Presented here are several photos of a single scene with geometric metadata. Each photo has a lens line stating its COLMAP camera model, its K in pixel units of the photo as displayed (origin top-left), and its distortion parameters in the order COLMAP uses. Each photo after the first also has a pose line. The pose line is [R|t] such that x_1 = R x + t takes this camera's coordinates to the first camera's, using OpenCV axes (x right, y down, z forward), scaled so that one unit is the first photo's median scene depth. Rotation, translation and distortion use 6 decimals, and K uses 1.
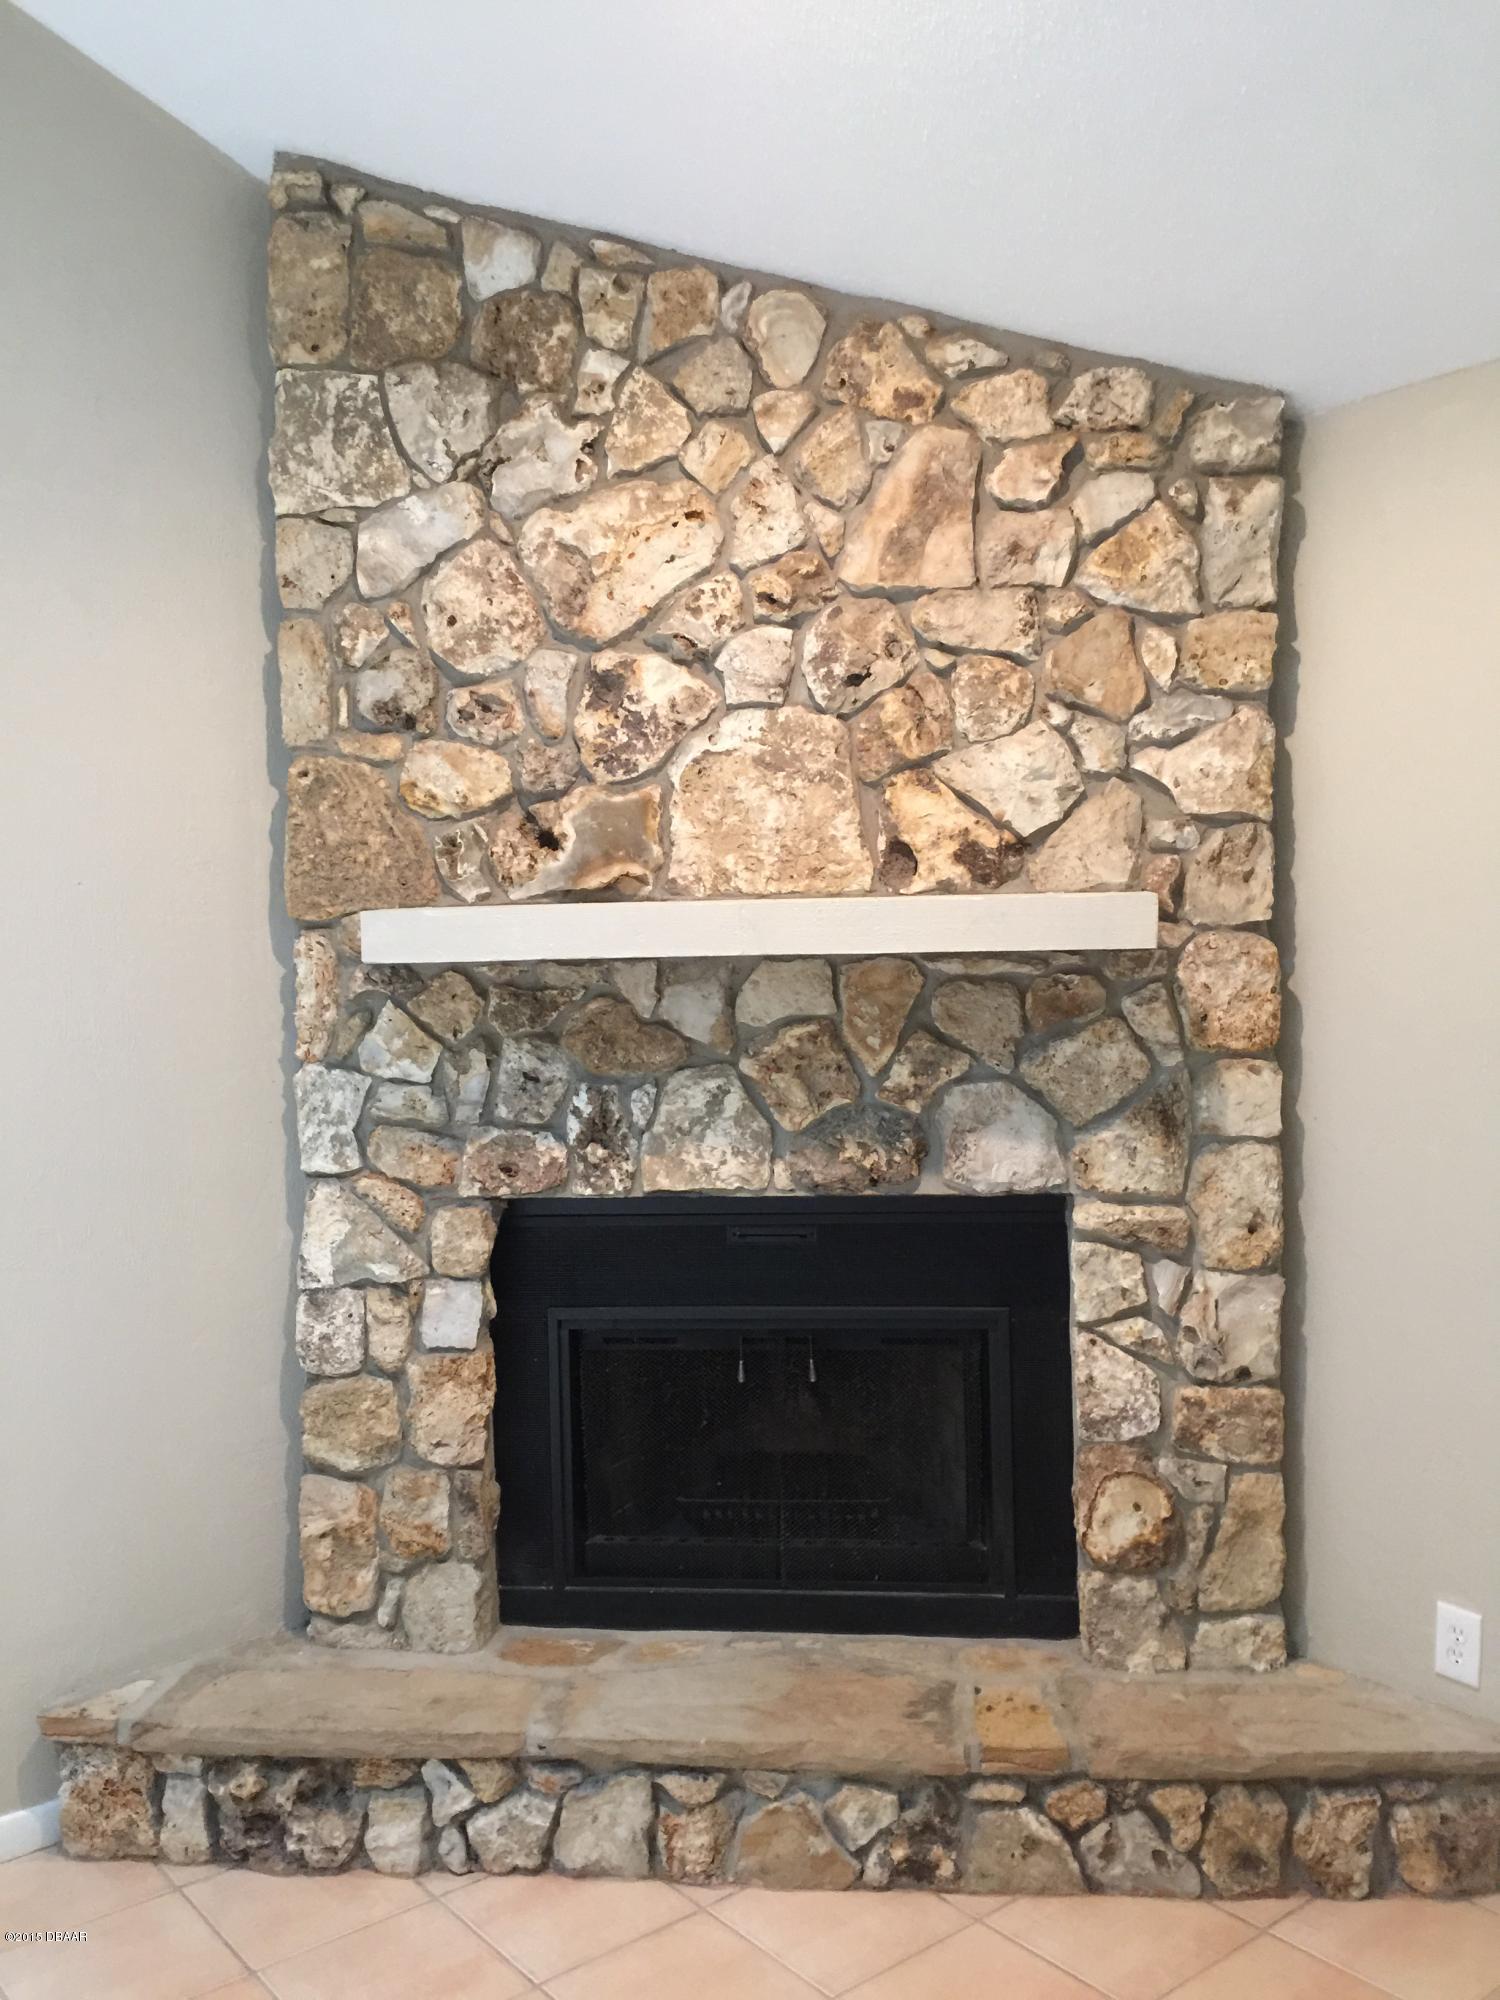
lens RADIAL K [[1699.6, 0, 752.6], [0, 1699.6, 987.8], [0, 0, 1]] dist [0.060840, -0.062500]
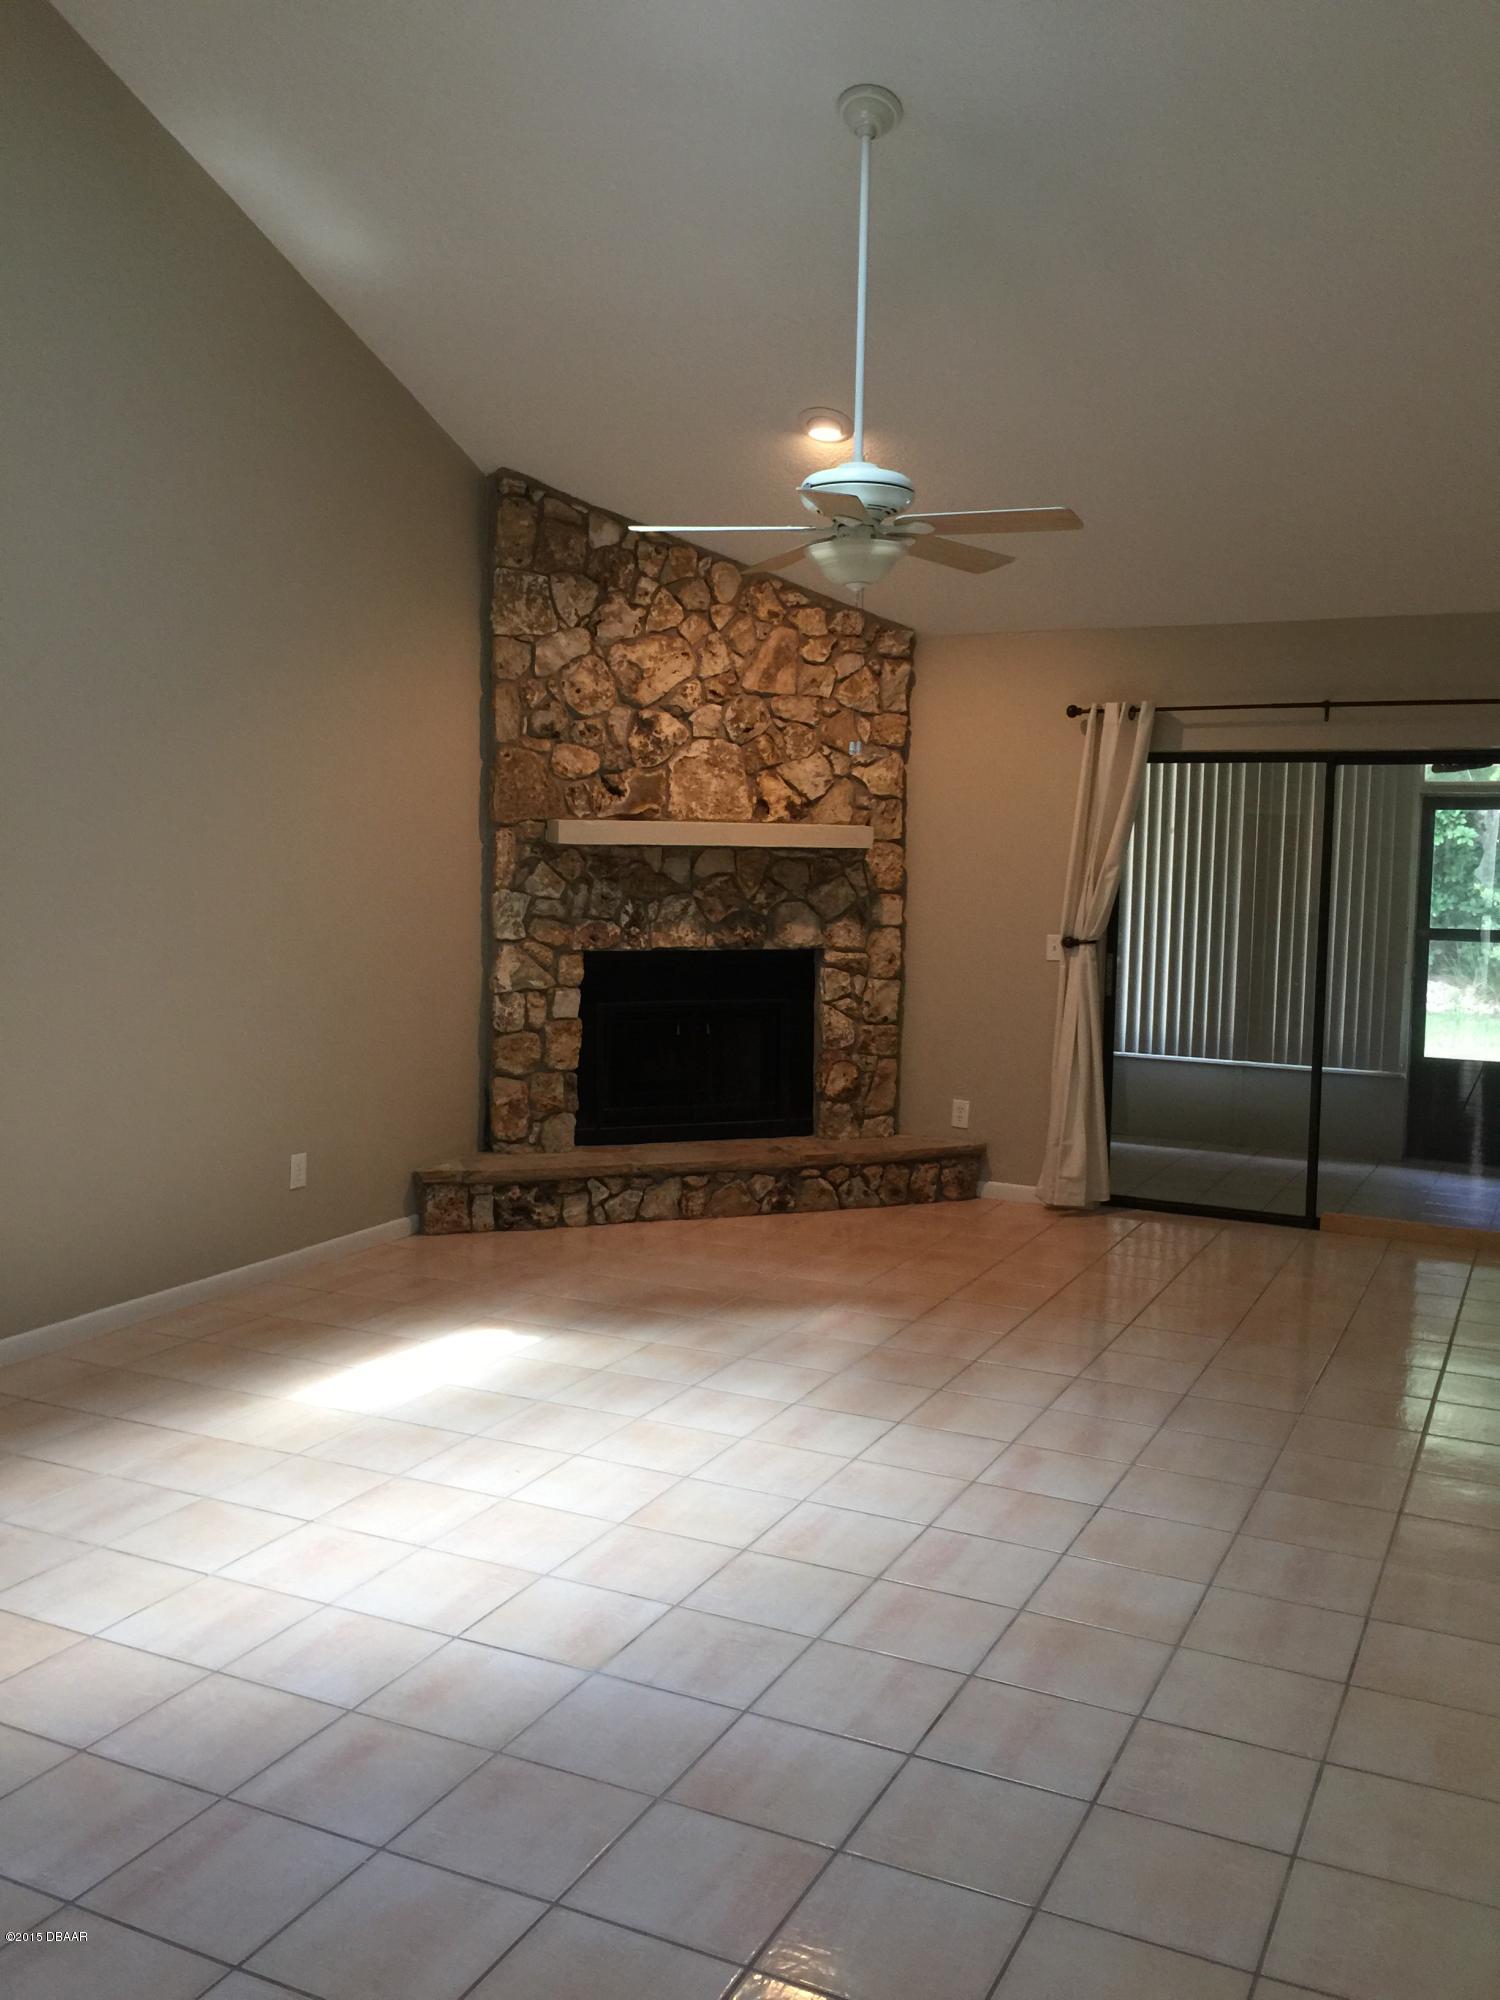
lens RADIAL K [[1699.6, 0, 751.1], [0, 1699.6, 990.4], [0, 0, 1]] dist [0.060840, -0.062500]
pose [[0.906702, -0.003211, 0.421760, -0.930075], [-0.020617, 0.998438, 0.051924, 0.056850], [-0.421268, -0.055775, 0.905220, -1.155957]]
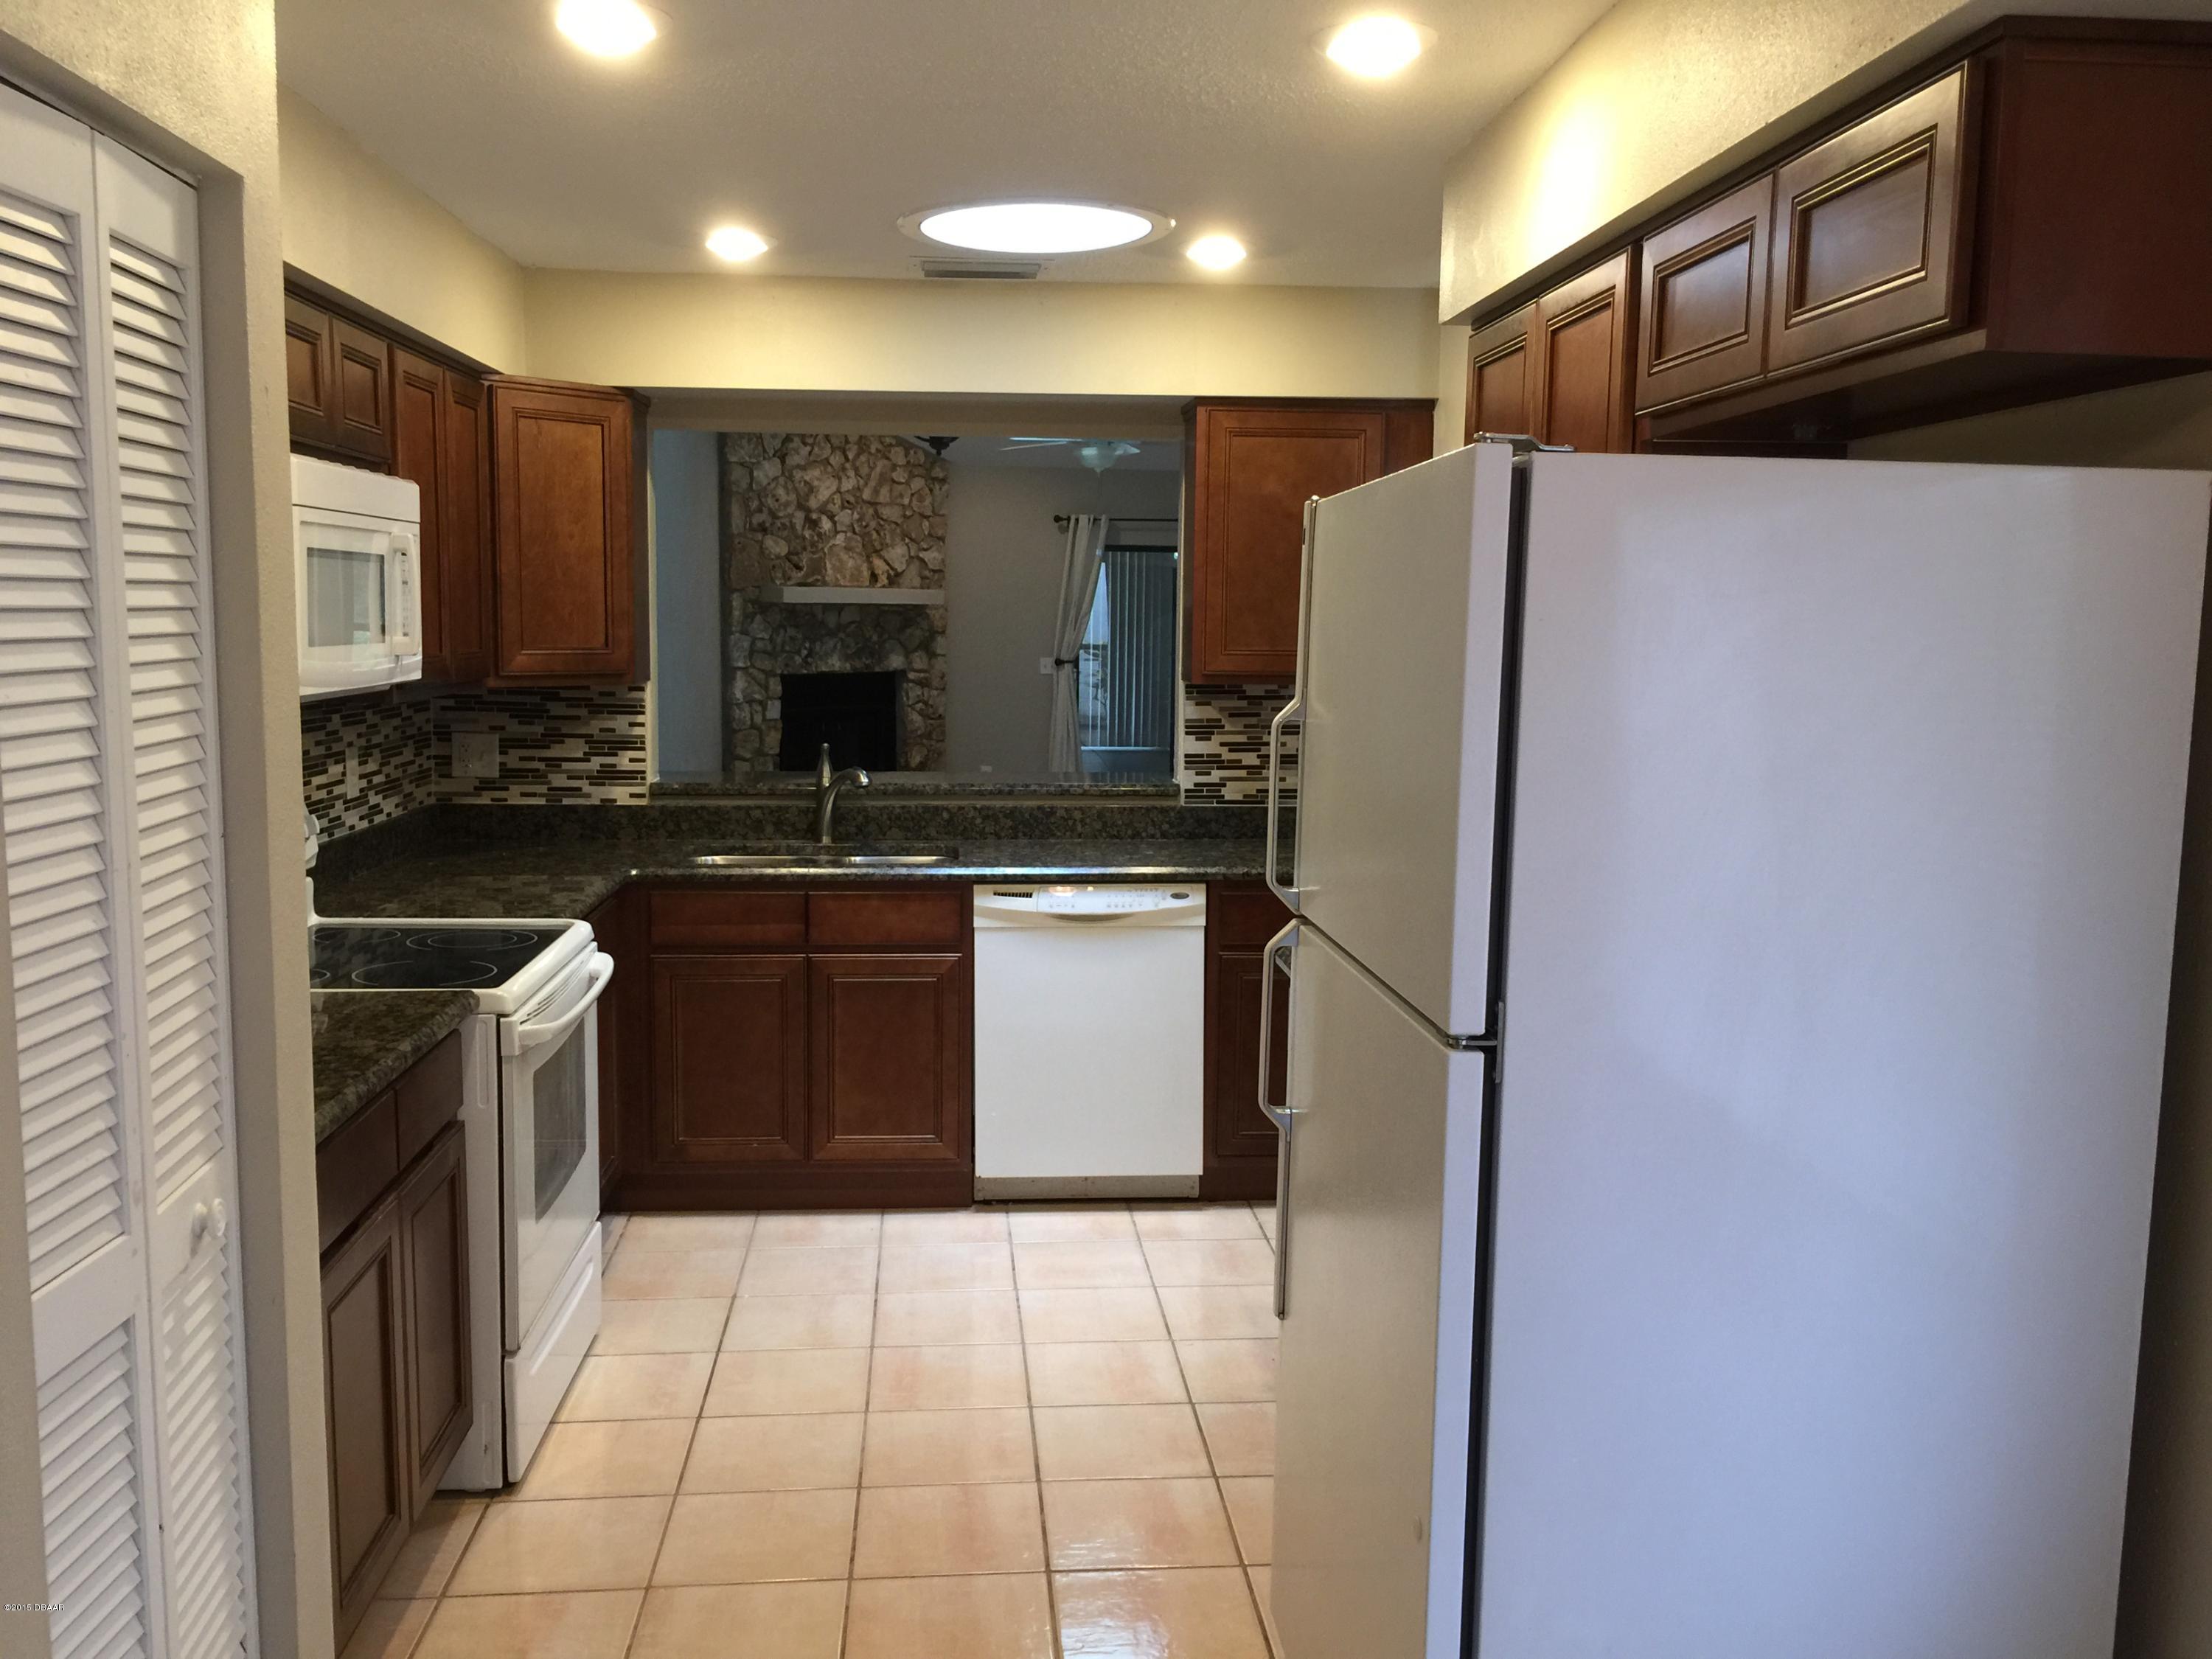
lens RADIAL K [[1879.7, 0, 1101.3], [0, 1879.7, 835.3], [0, 0, 1]] dist [0.060840, -0.062500]
pose [[0.567503, -0.074513, 0.819993, -2.960293], [0.004248, 0.996148, 0.087580, 0.121509], [-0.823361, -0.046219, 0.565634, -1.684177]]
